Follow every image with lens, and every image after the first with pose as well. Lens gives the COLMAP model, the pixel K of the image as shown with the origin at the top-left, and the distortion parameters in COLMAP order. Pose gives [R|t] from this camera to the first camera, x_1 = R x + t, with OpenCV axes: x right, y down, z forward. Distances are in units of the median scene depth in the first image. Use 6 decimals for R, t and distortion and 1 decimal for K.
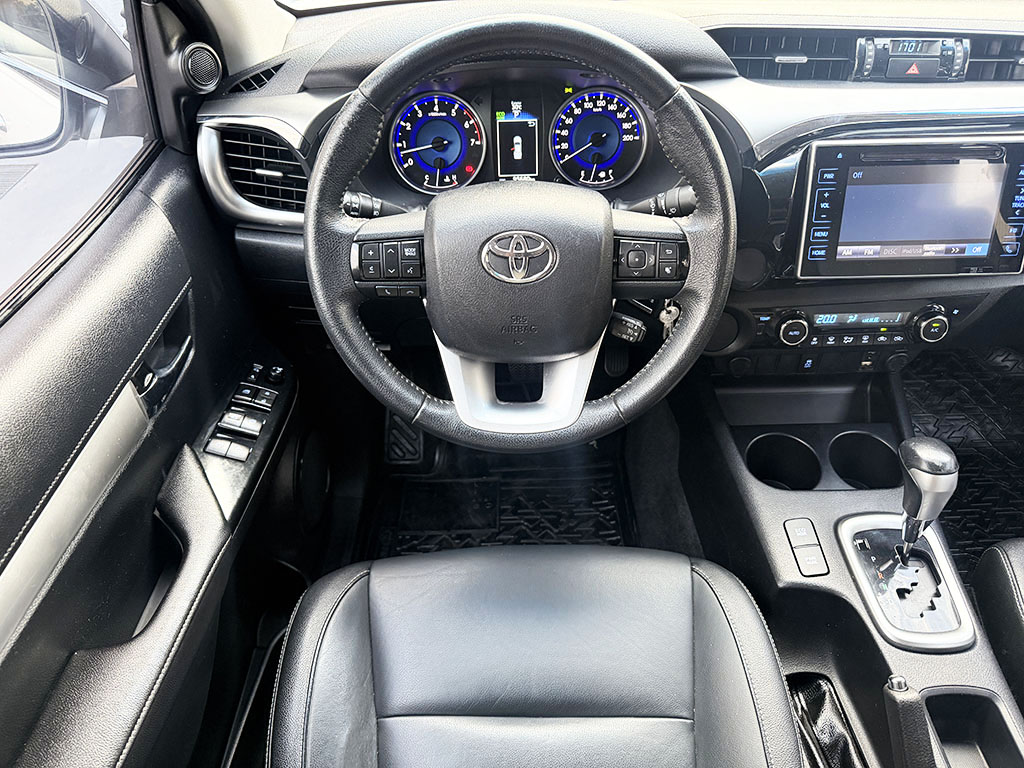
lens RADIAL K [[732.5, 0, 529.6], [0, 732.5, 382.0], [0, 0, 1]] dist [0.080686, -0.105649]
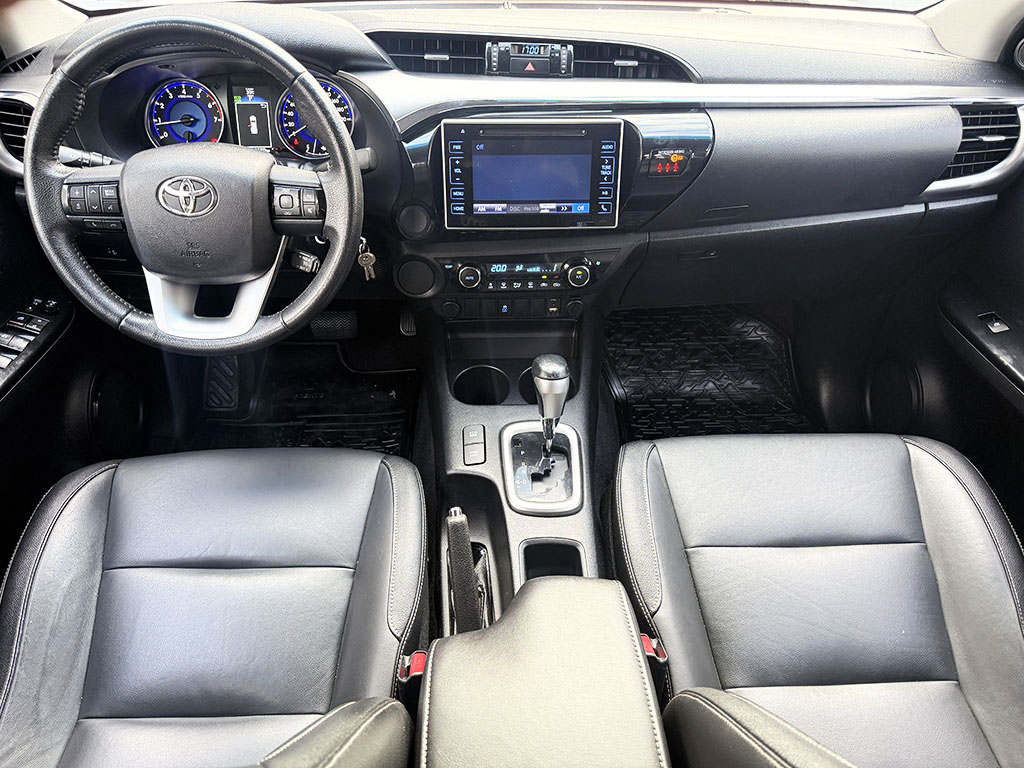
lens RADIAL K [[738.4, 0, 512.0], [0, 738.4, 384.0], [0, 0, 1]] dist [0.042578, -0.017471]
pose [[0.999786, 0.011783, 0.017026, 0.464421], [-0.011478, 0.999774, -0.017908, 0.153091], [-0.017233, 0.017709, 0.999695, -0.282452]]
